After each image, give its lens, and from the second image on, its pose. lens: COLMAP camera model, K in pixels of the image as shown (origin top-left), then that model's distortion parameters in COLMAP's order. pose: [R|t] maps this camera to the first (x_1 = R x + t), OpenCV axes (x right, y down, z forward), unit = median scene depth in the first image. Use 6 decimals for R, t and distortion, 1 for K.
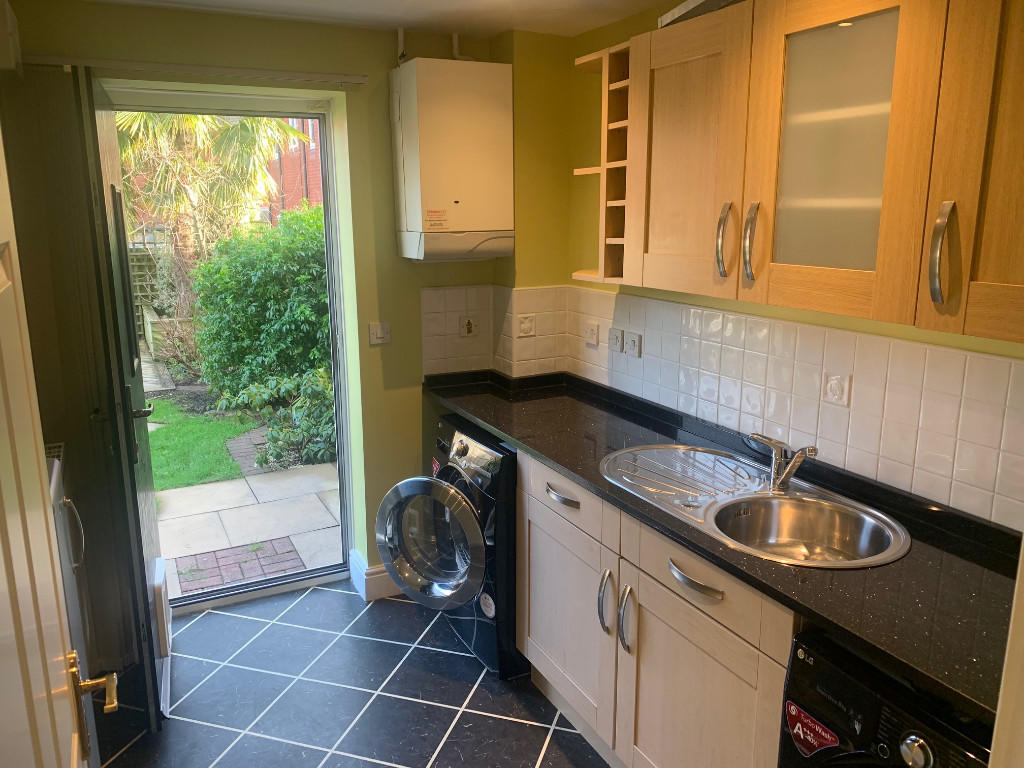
lens RADIAL K [[788.5, 0, 505.9], [0, 788.5, 377.5], [0, 0, 1]] dist [0.032620, -0.036115]
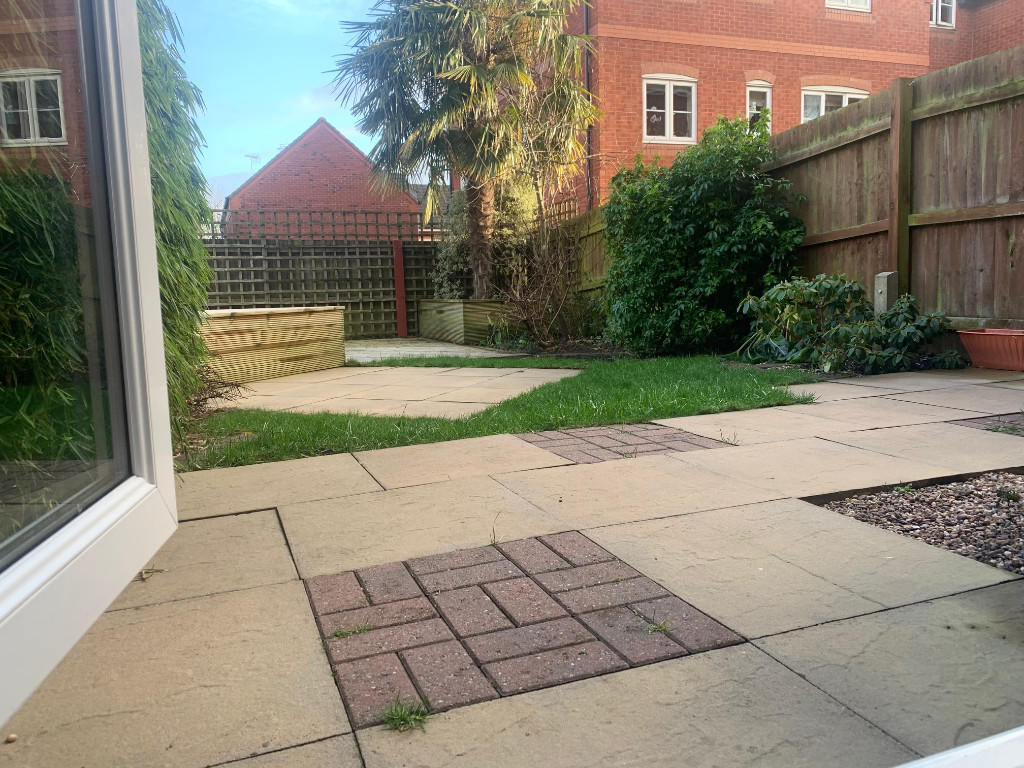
lens RADIAL K [[786.4, 0, 509.2], [0, 786.4, 369.2], [0, 0, 1]] dist [0.075545, -0.135951]
pose [[0.994284, -0.013868, -0.105862, -0.424047], [0.002569, 0.994349, -0.106128, 0.149314], [0.106736, 0.105249, 0.988701, 0.159662]]
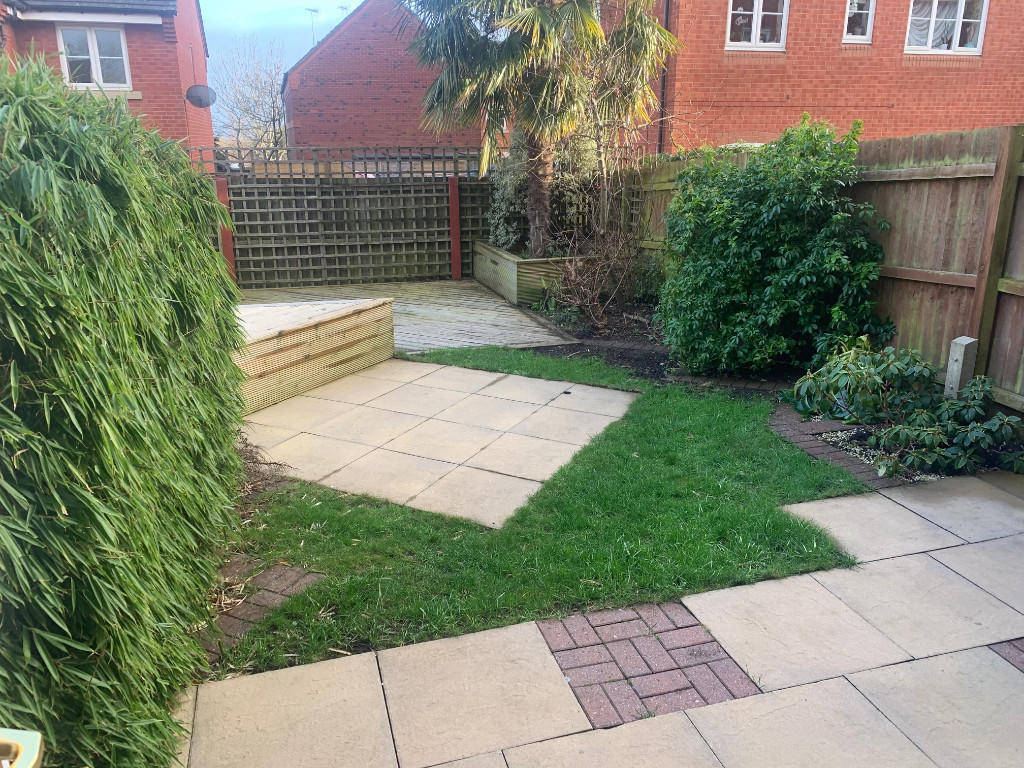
lens RADIAL K [[788.5, 0, 505.9], [0, 788.5, 377.5], [0, 0, 1]] dist [0.032620, -0.036115]
pose [[0.981987, 0.053835, -0.181116, -0.415586], [-0.038939, 0.995635, 0.084819, -0.021556], [0.184892, -0.076238, 0.979797, 0.171478]]
